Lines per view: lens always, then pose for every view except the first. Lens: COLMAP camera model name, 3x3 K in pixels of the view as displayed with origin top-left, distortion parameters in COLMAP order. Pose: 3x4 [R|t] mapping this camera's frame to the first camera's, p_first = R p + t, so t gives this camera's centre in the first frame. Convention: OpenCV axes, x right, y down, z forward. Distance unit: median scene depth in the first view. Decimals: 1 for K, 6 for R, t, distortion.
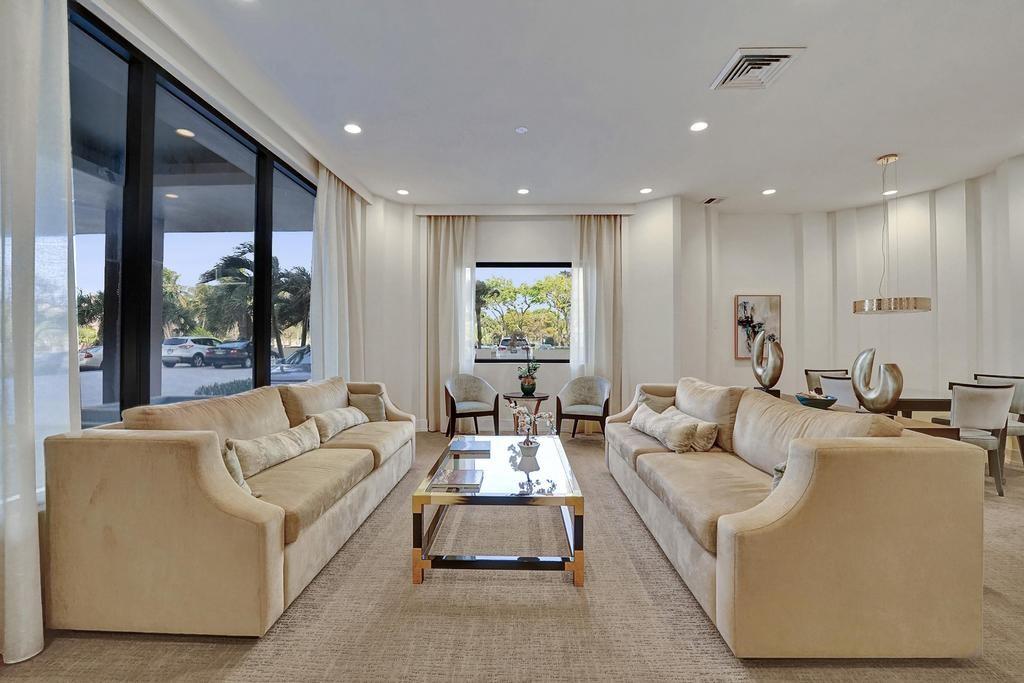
lens RADIAL K [[425.6, 0, 512.0], [0, 425.6, 341.5], [0, 0, 1]] dist [-0.002655, -0.000249]
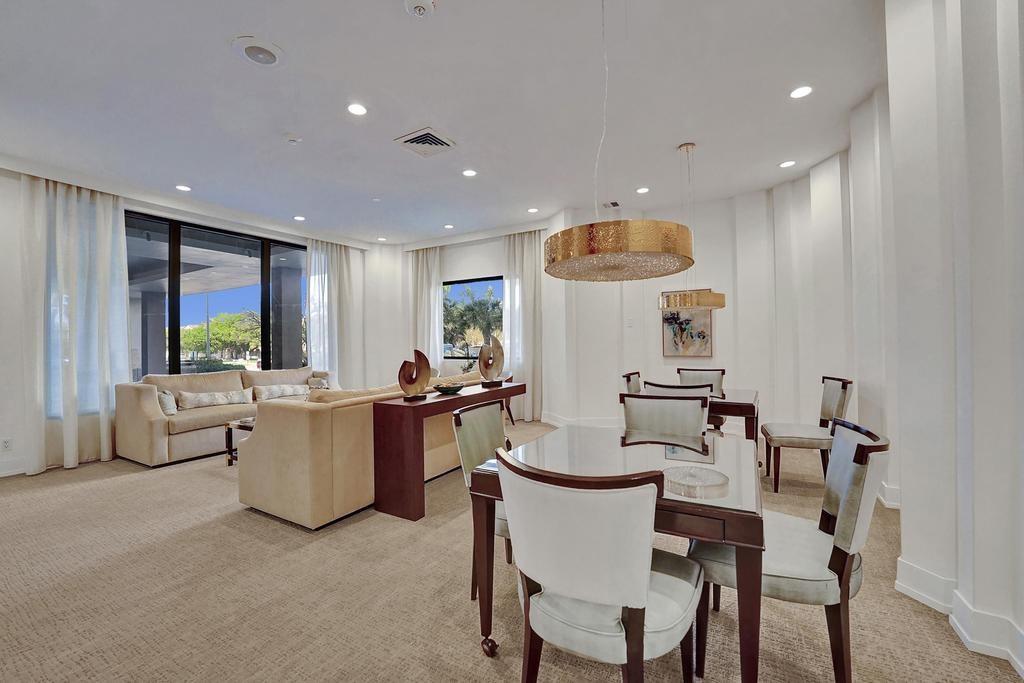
lens RADIAL K [[425.6, 0, 512.0], [0, 425.6, 341.5], [0, 0, 1]] dist [-0.002655, -0.000249]
pose [[0.871284, -0.015247, -0.490543, 0.733638], [0.015987, 0.999869, -0.002682, 0.002038], [0.490520, -0.005505, 0.871413, -0.023038]]
